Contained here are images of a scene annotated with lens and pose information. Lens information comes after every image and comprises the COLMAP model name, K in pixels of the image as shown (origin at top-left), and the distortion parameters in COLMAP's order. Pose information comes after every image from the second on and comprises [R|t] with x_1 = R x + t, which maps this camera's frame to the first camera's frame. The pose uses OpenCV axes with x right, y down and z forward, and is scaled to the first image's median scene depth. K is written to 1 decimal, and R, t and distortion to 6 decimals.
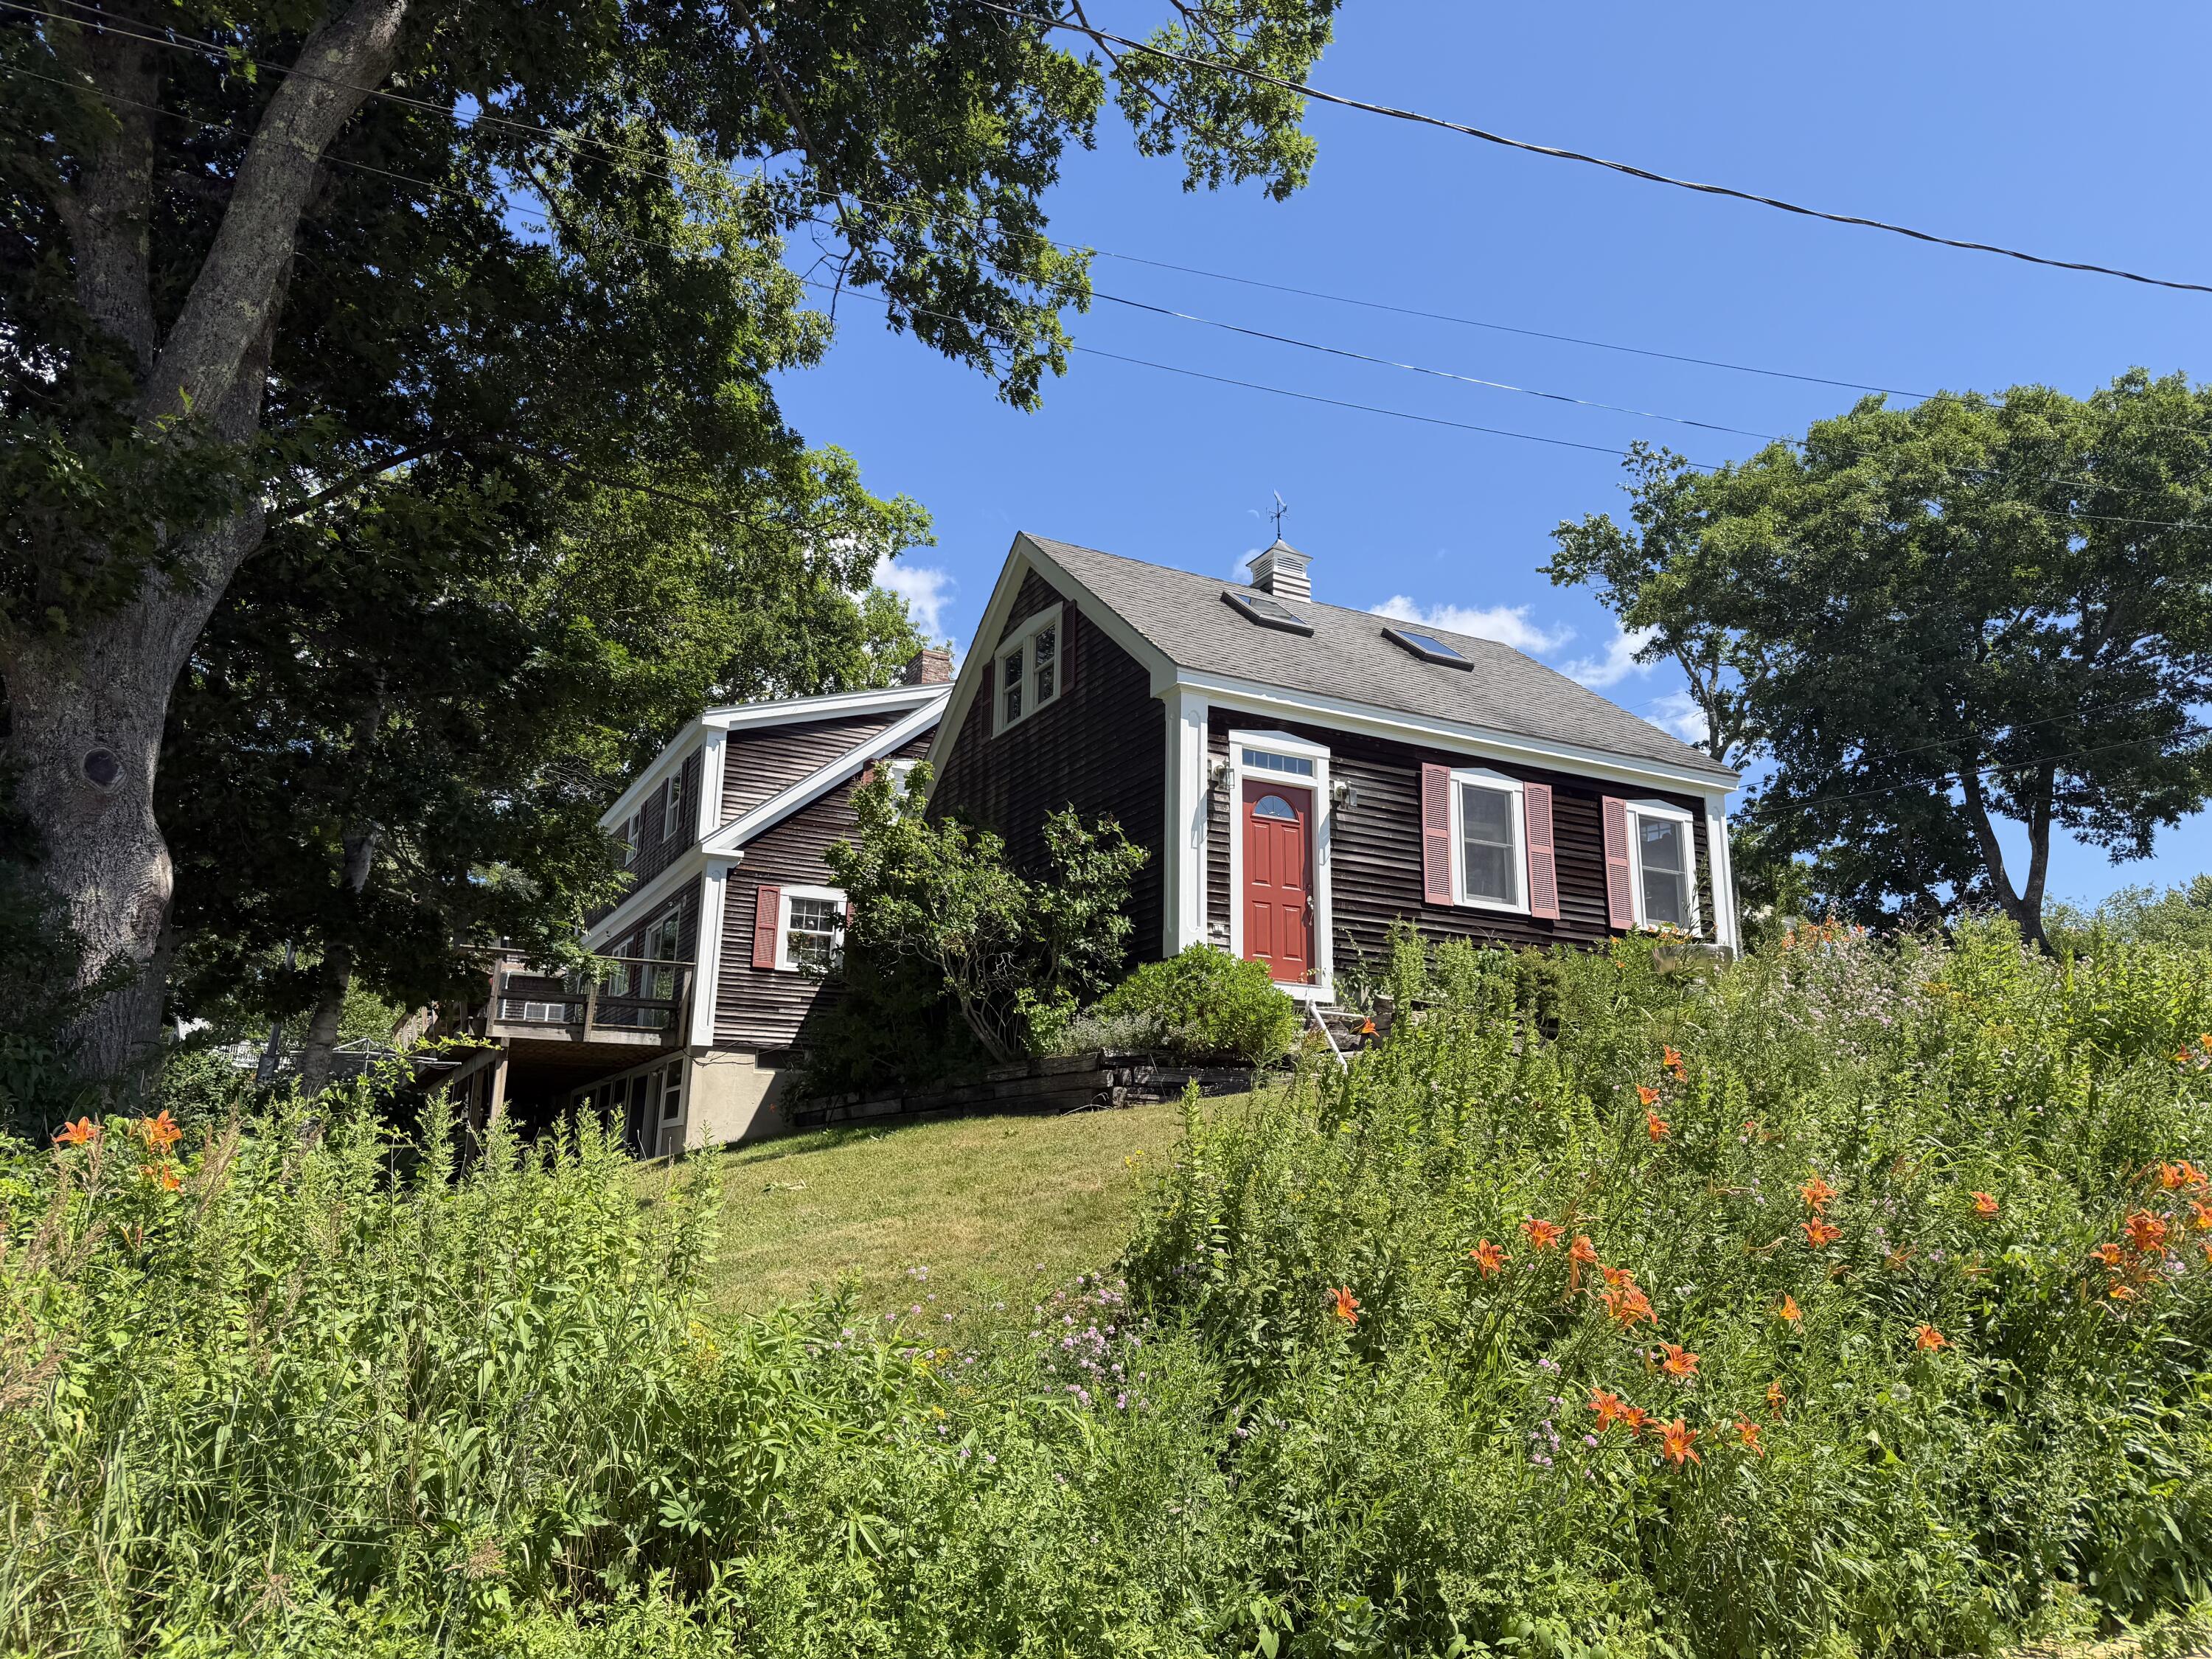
lens RADIAL K [[1526.2, 0, 1118.4], [0, 1526.2, 842.2], [0, 0, 1]] dist [0.128344, -0.181511]
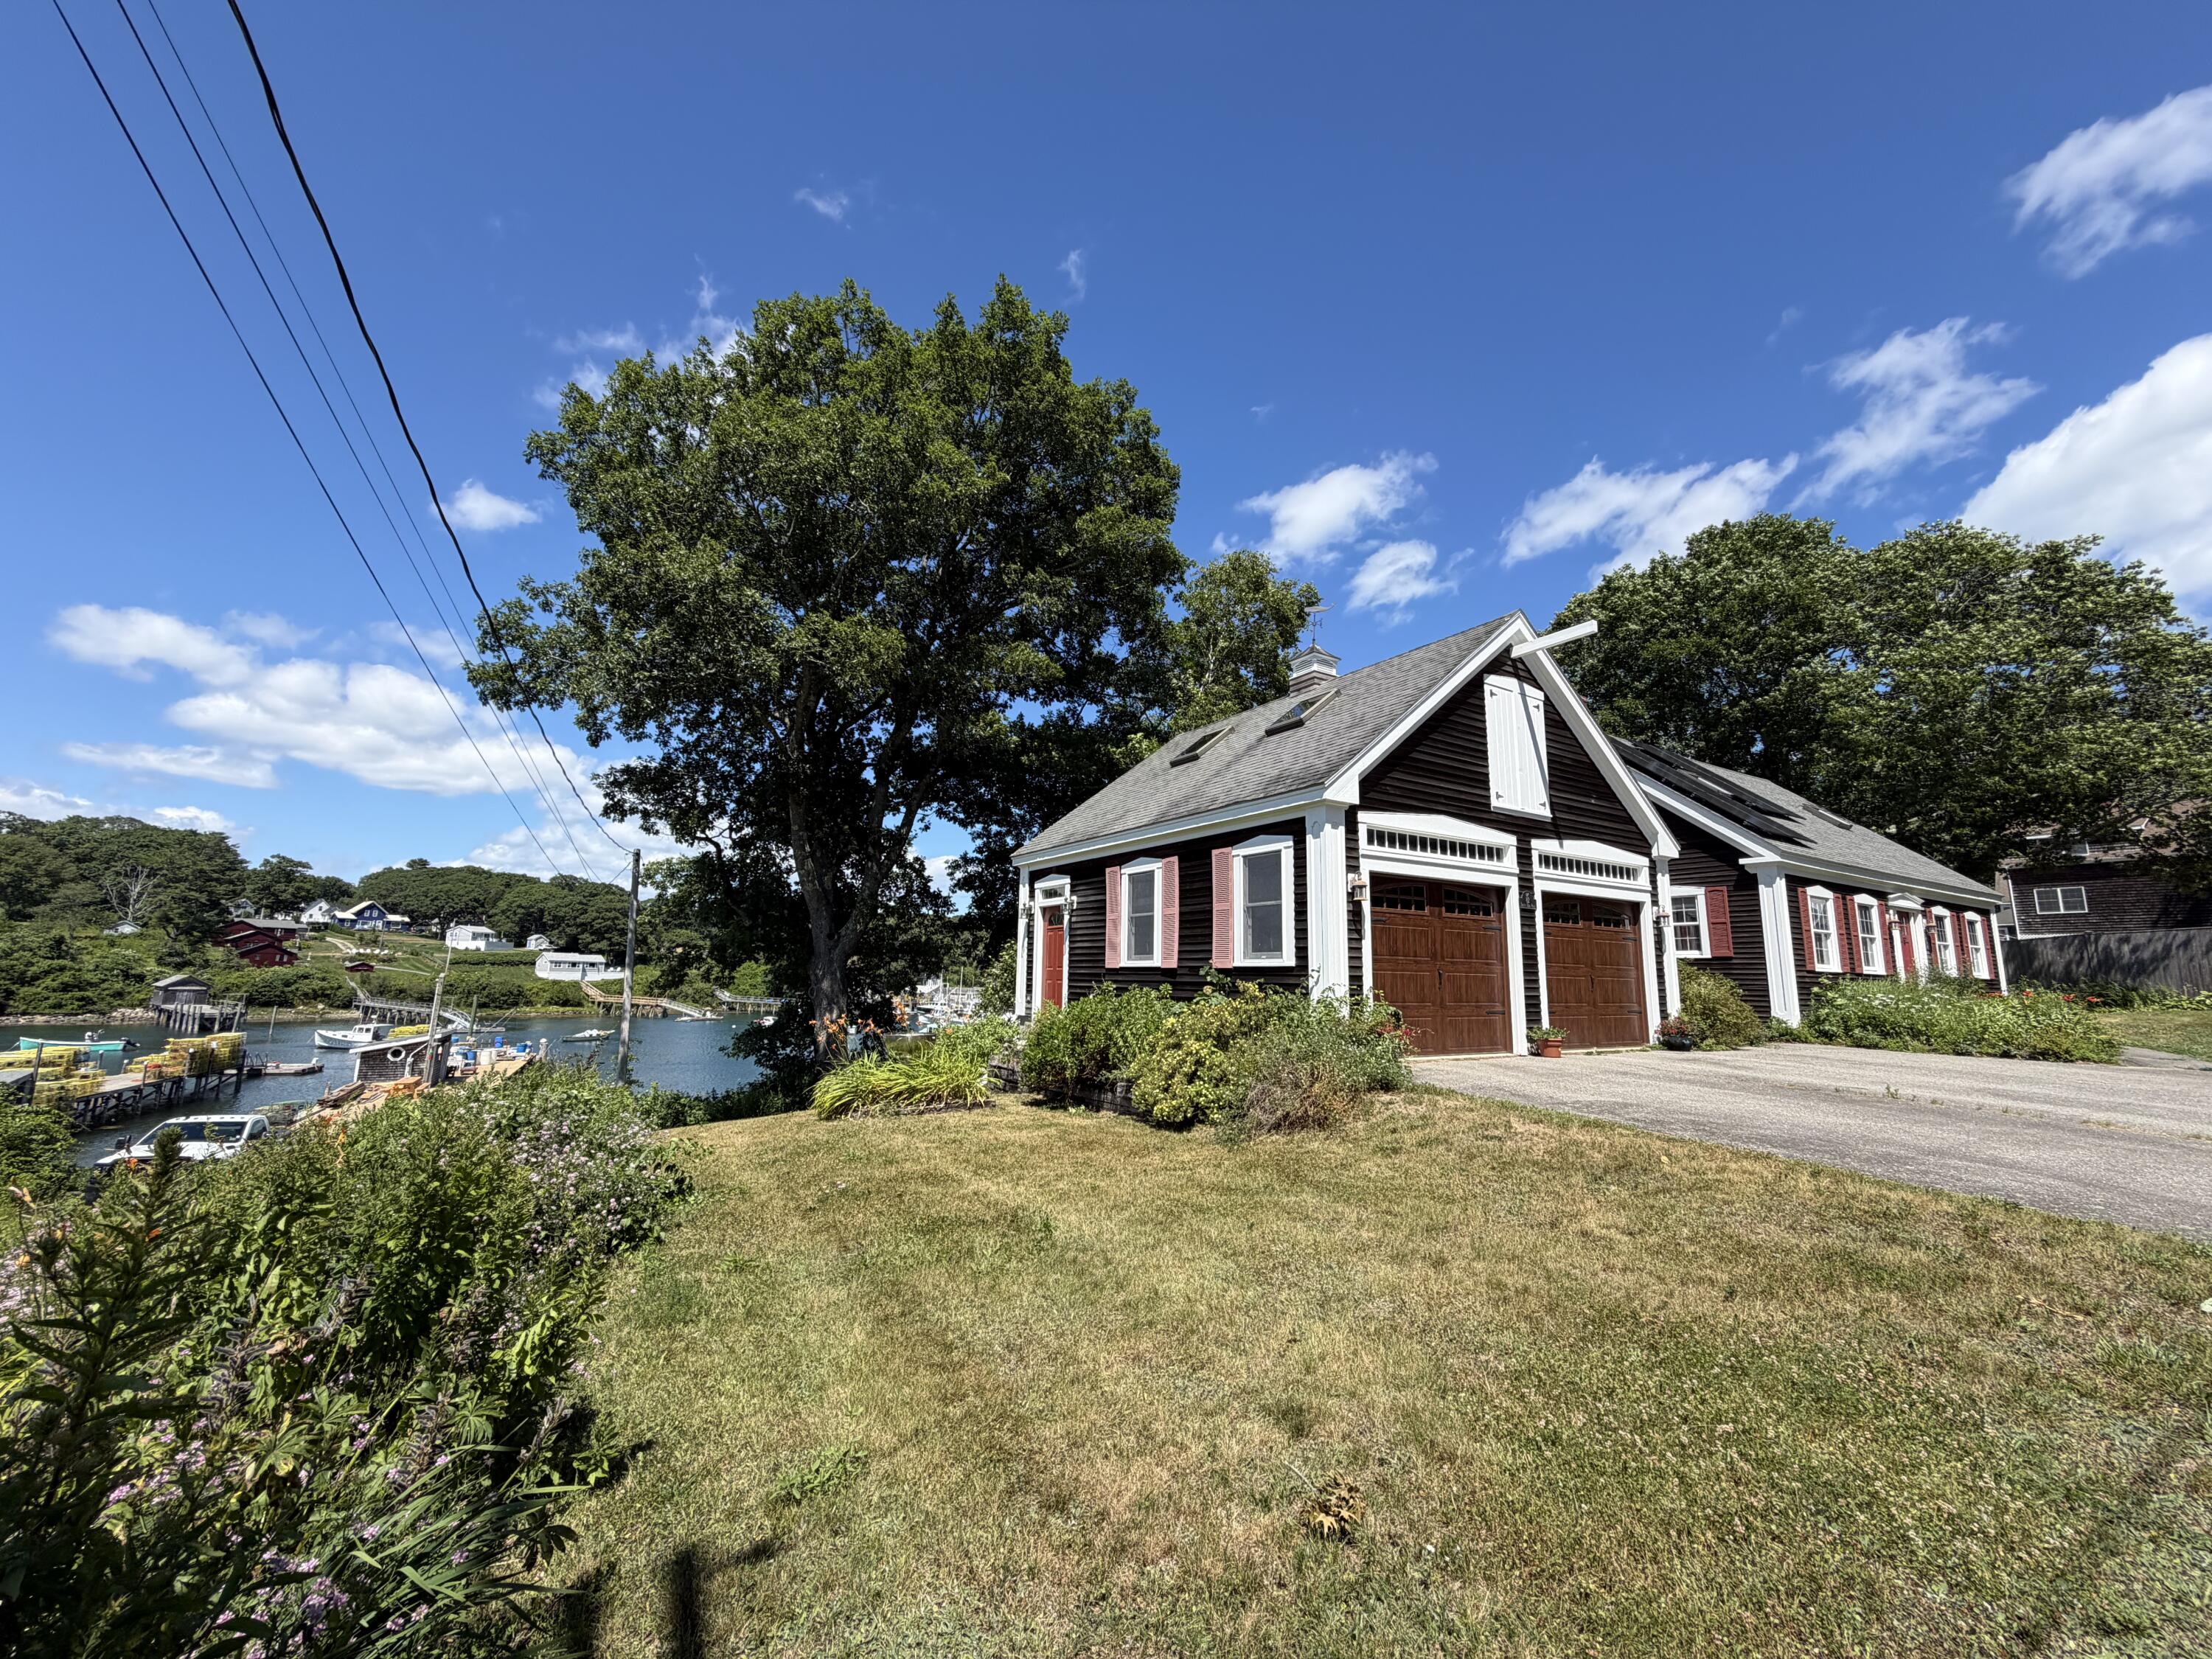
lens RADIAL K [[879.0, 0, 1100.7], [0, 879.0, 831.4], [0, 0, 1]] dist [-0.000078, -0.000022]
pose [[0.057332, -0.171717, -0.983477, 1.011027], [0.219489, 0.963163, -0.155375, 0.041994], [0.973929, -0.206955, 0.092910, 0.911919]]
